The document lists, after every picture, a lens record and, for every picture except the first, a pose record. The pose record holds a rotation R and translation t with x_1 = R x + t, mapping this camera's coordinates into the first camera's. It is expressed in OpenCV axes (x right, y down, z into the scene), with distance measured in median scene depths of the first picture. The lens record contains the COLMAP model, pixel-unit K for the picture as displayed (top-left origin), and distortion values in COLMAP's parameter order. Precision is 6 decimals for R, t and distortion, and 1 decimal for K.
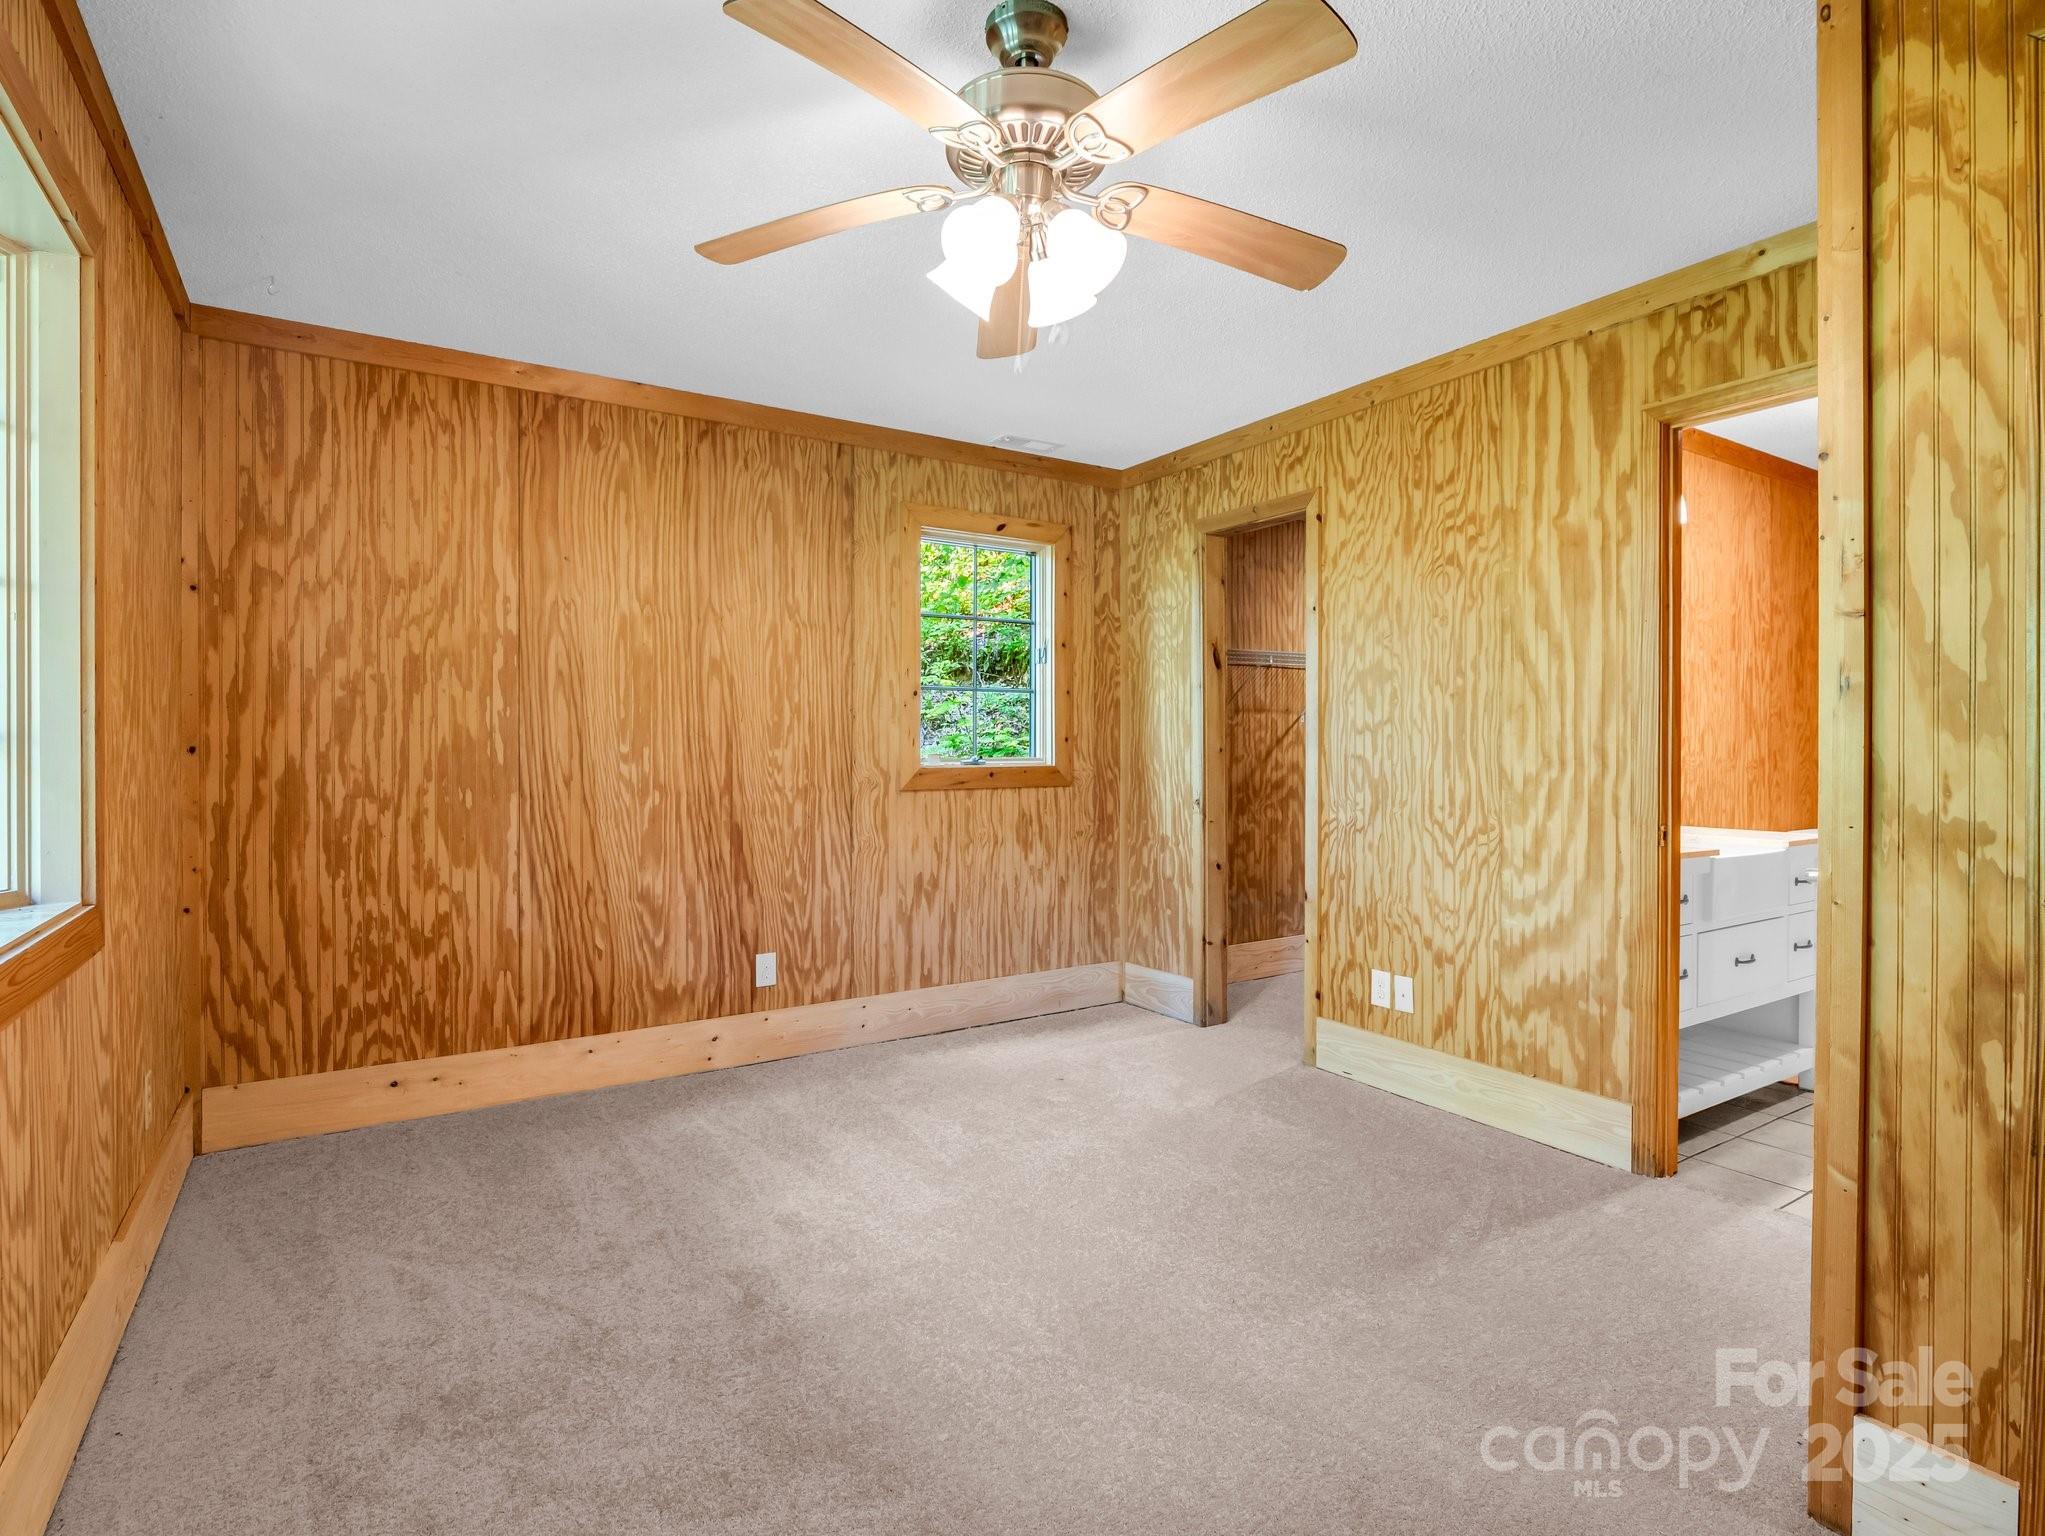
lens RADIAL K [[1045.2, 0, 1026.4], [0, 1045.2, 755.7], [0, 0, 1]] dist [-0.011623, -0.000801]
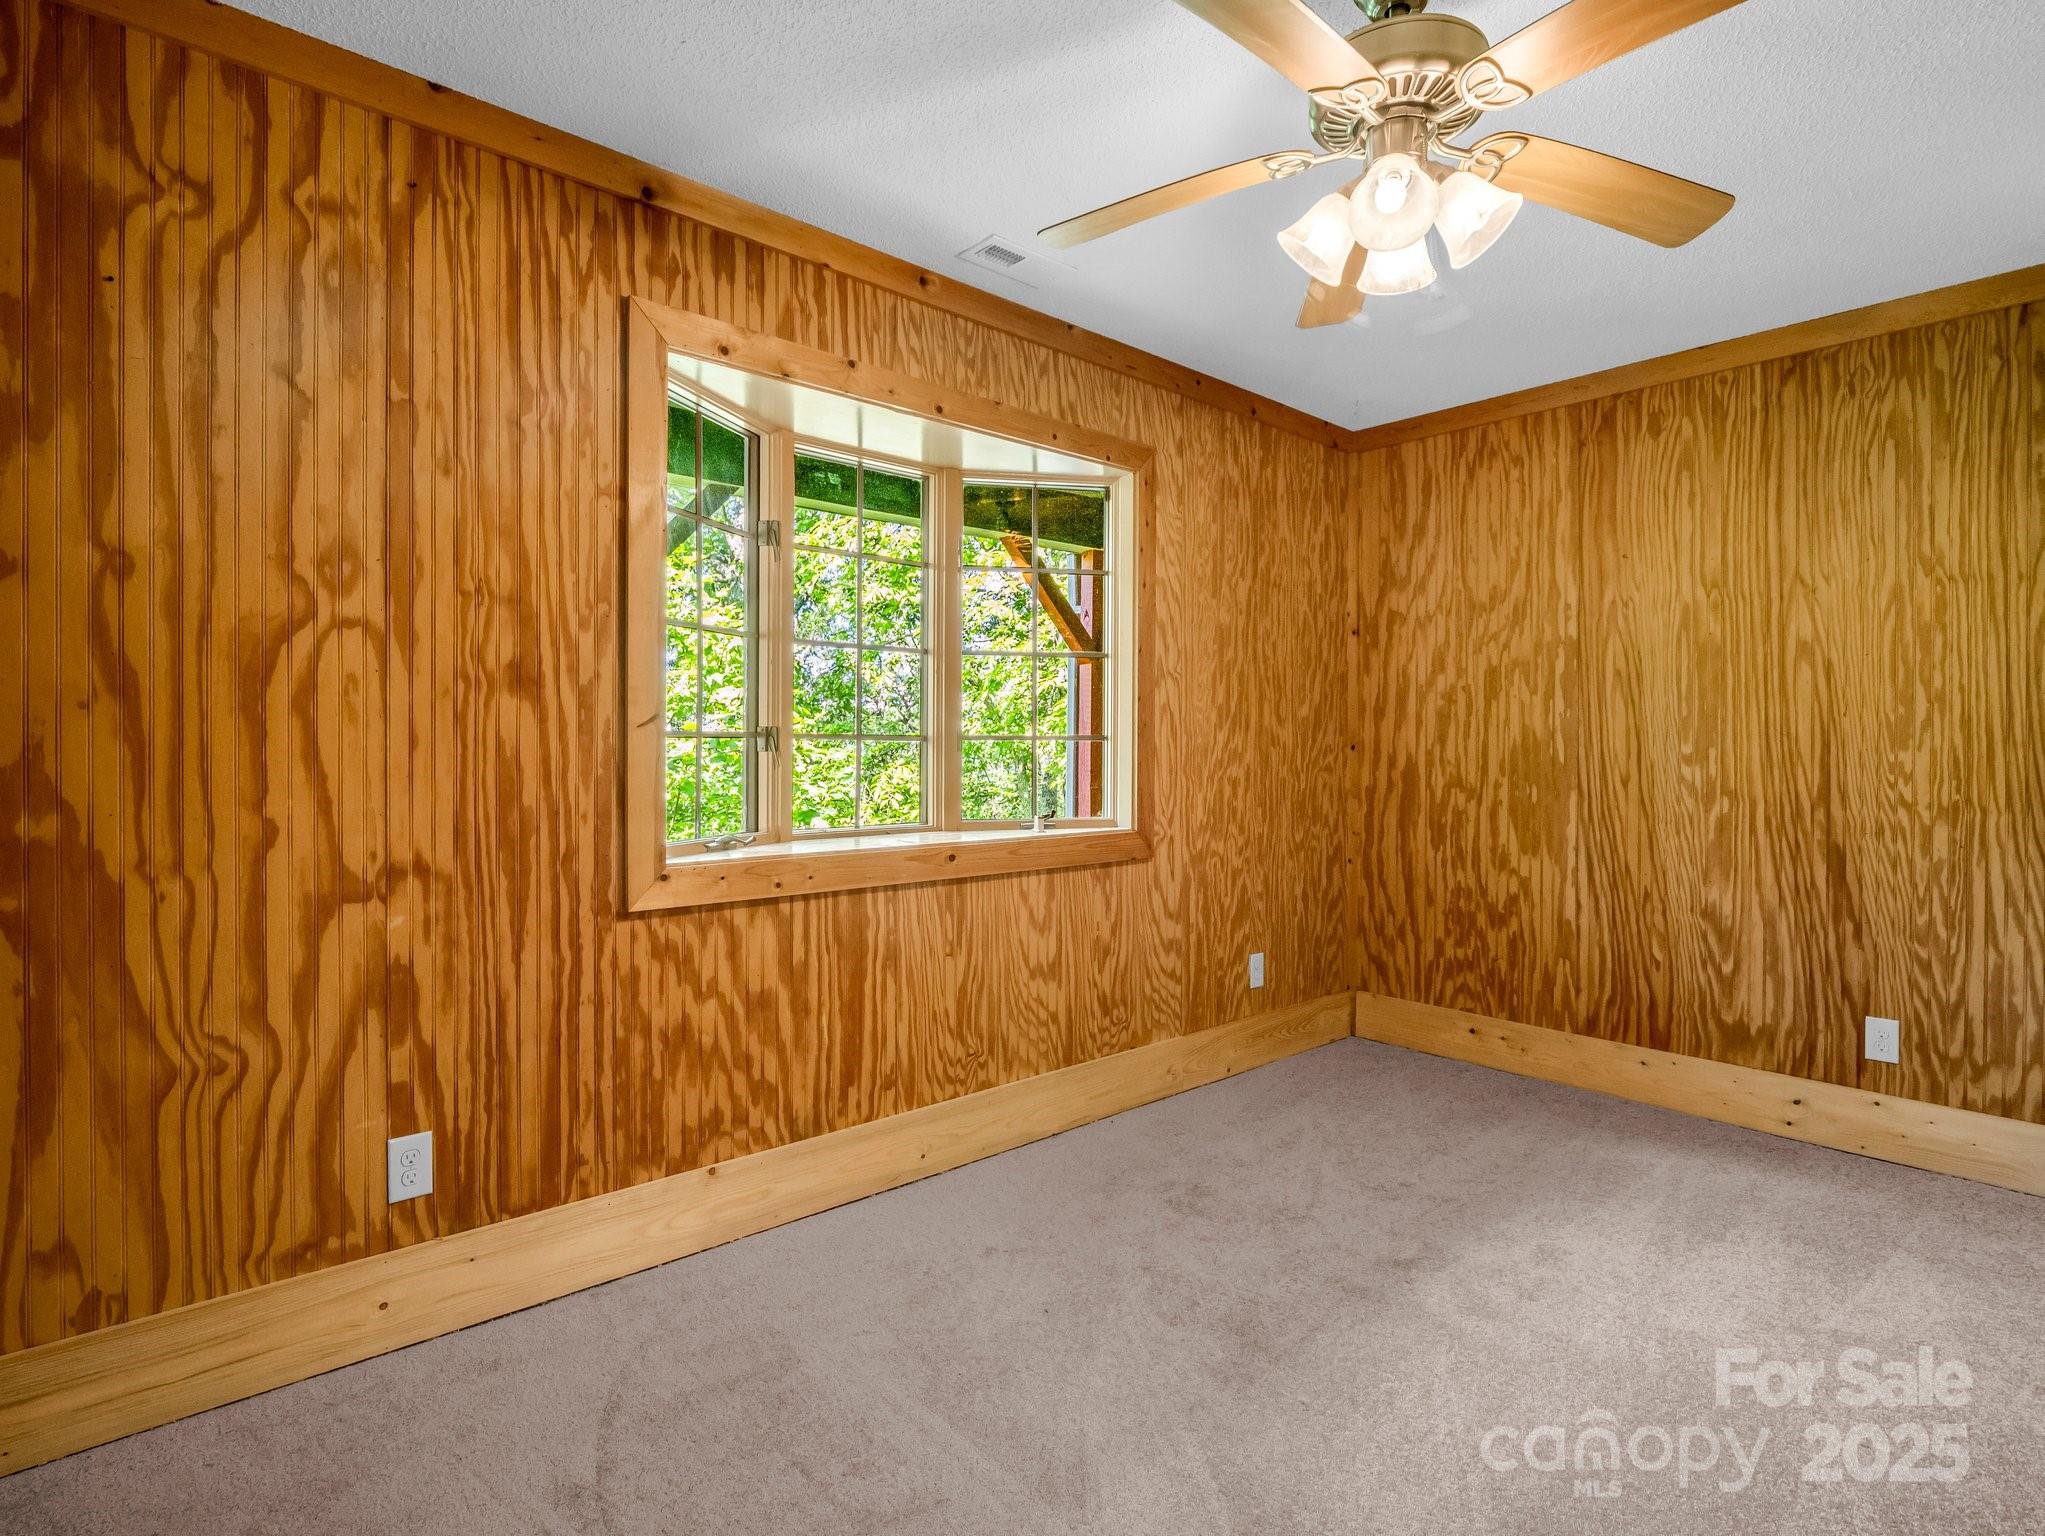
lens RADIAL K [[1013.3, 0, 954.7], [0, 1013.3, 754.7], [0, 0, 1]] dist [0.001049, -0.000660]
pose [[0.129864, 0.011255, -0.991468, 0.443824], [-0.015078, 0.999842, 0.009375, -0.000540], [0.991417, 0.013732, 0.130014, 0.254819]]
